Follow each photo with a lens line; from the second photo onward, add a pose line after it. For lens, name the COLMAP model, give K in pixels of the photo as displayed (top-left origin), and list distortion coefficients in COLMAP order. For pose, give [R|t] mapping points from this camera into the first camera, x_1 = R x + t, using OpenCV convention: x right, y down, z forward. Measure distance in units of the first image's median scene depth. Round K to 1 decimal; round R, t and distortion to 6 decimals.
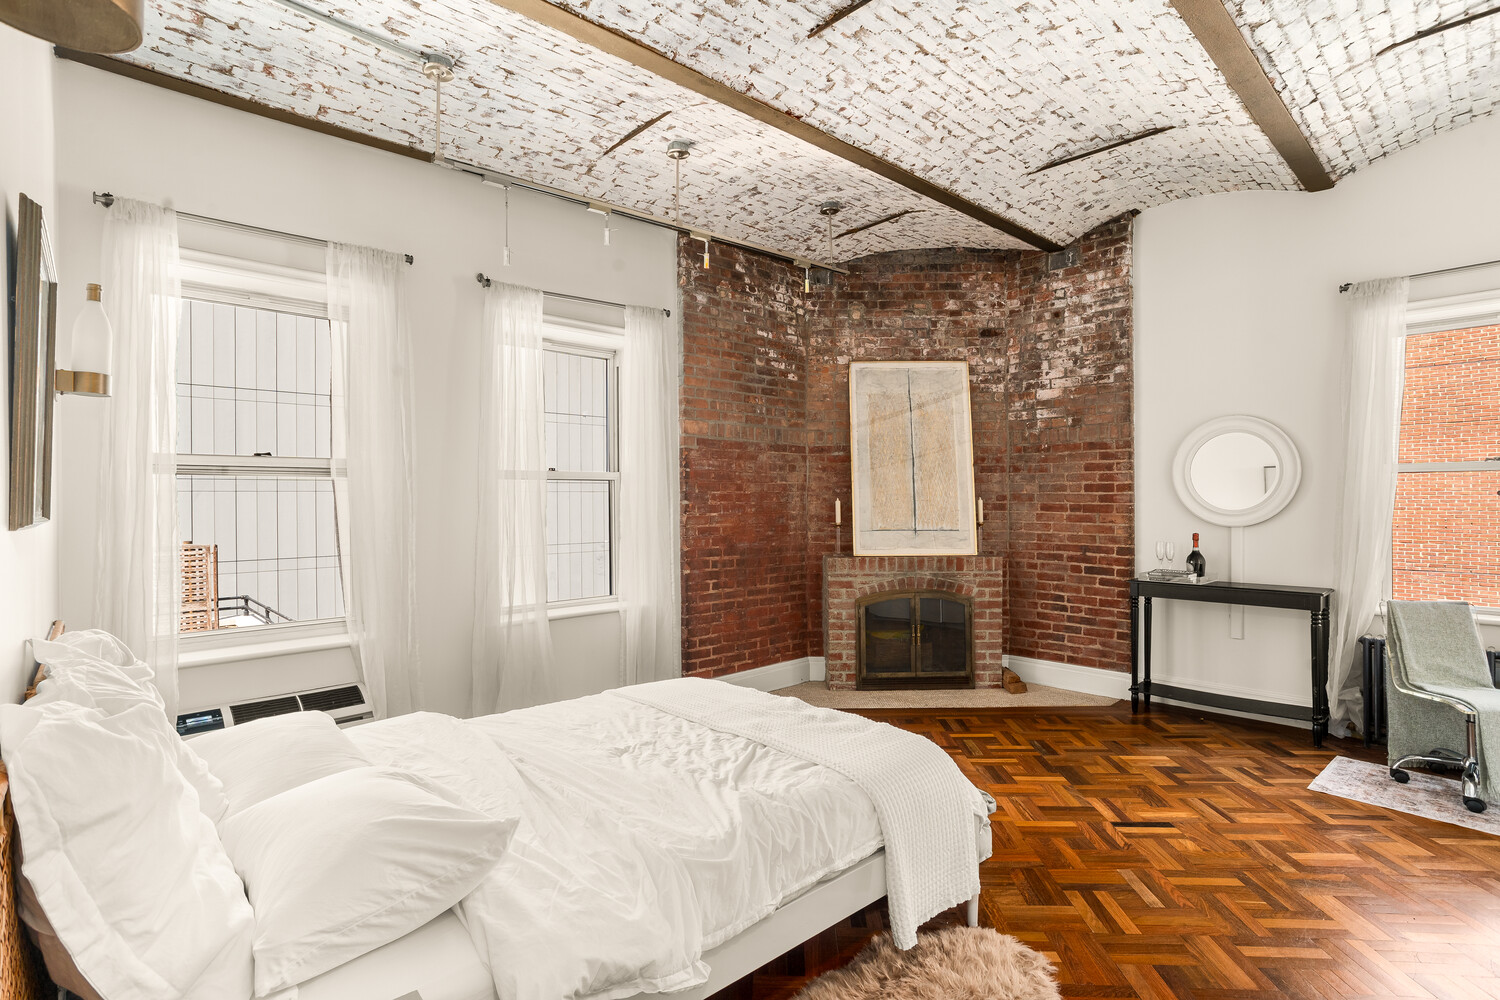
lens RADIAL K [[732.2, 0, 744.3], [0, 732.2, 497.0], [0, 0, 1]] dist [-0.054856, 0.033635]
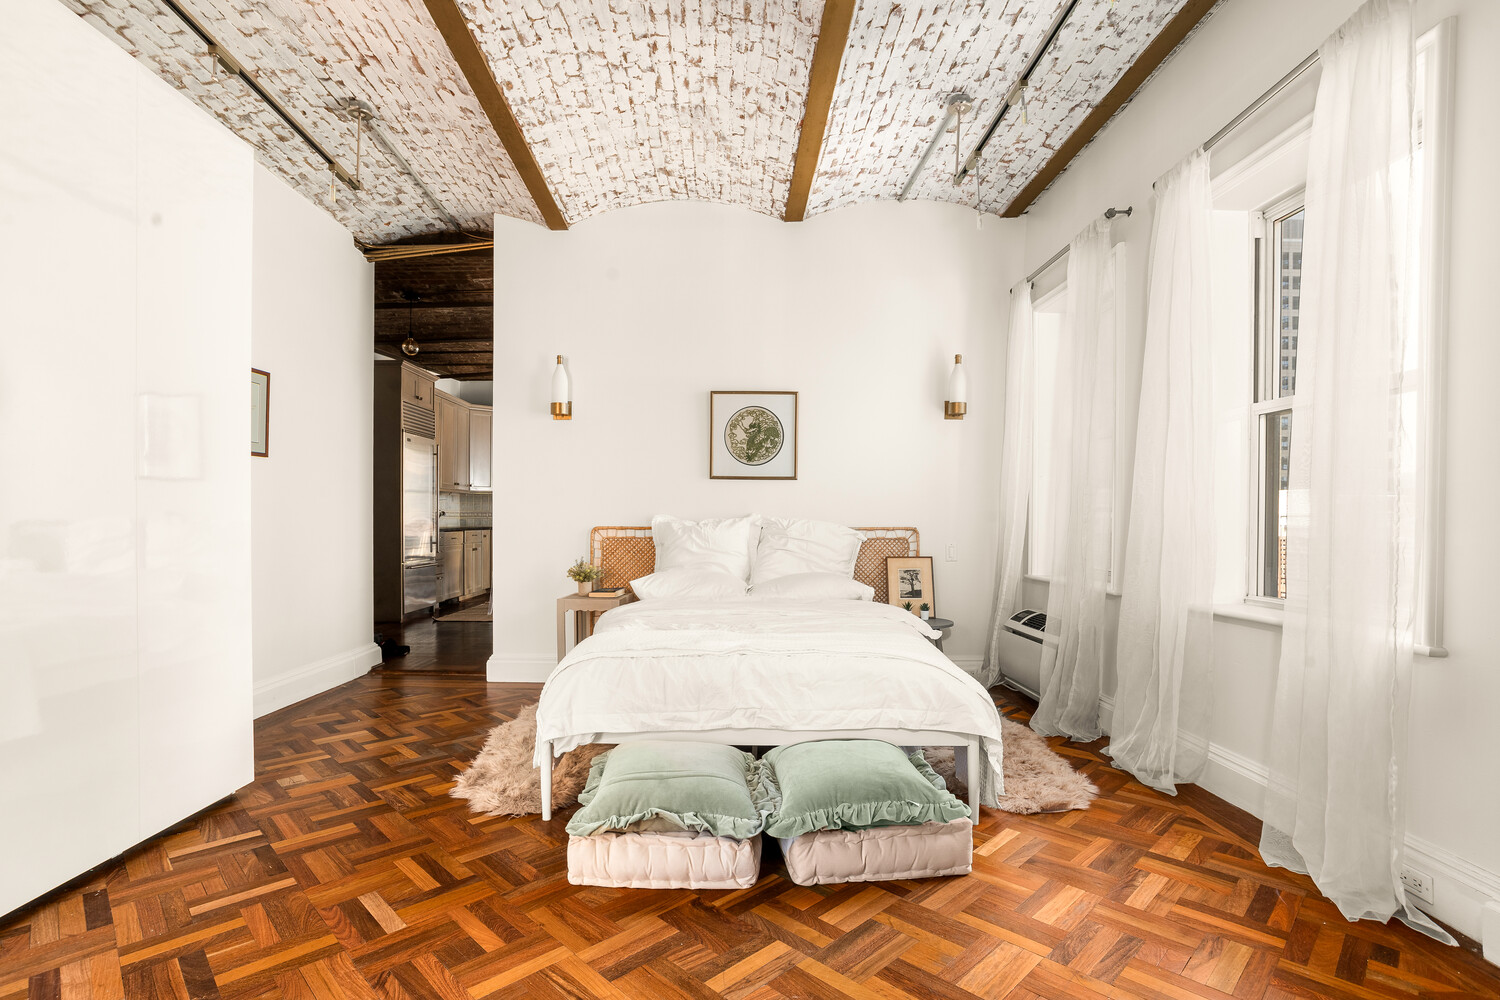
lens RADIAL K [[737.5, 0, 743.2], [0, 737.5, 524.4], [0, 0, 1]] dist [-0.062046, 0.039815]
pose [[-0.674059, 0.009243, -0.738620, 0.433115], [0.003221, 0.999949, 0.009574, 0.061427], [0.738671, 0.004074, -0.674054, 0.912384]]
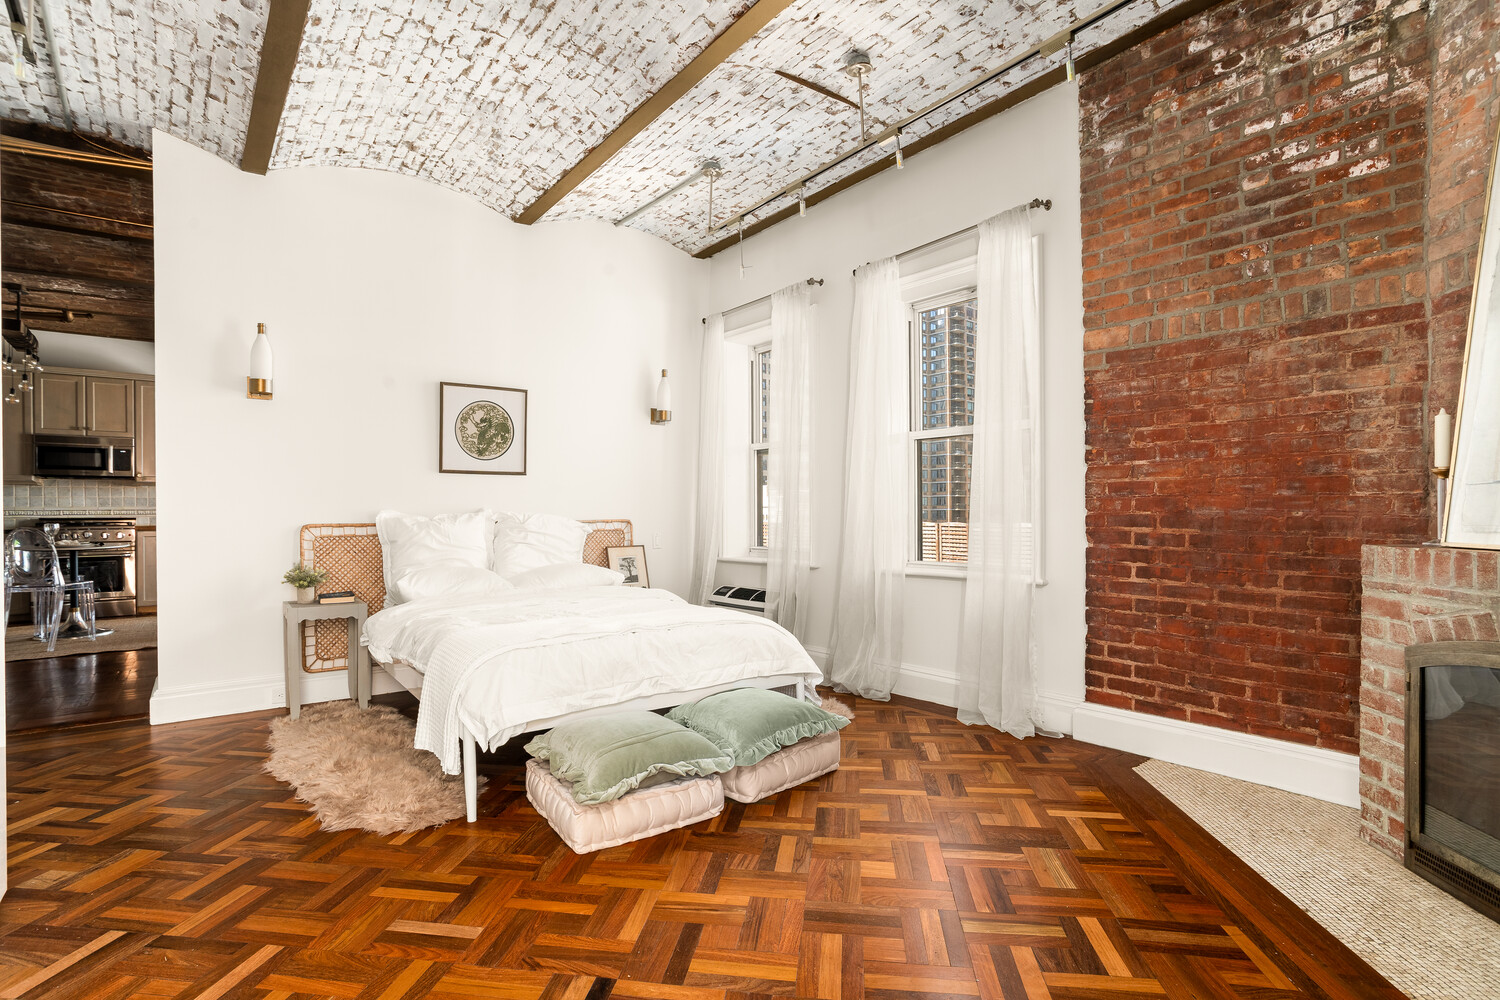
lens RADIAL K [[741.4, 0, 742.6], [0, 741.4, 512.0], [0, 0, 1]] dist [-0.050181, 0.028639]
pose [[-0.092822, 0.007305, -0.995656, 0.635286], [0.011089, 0.999919, 0.006302, 0.059121], [0.995621, -0.010455, -0.092895, 0.698747]]
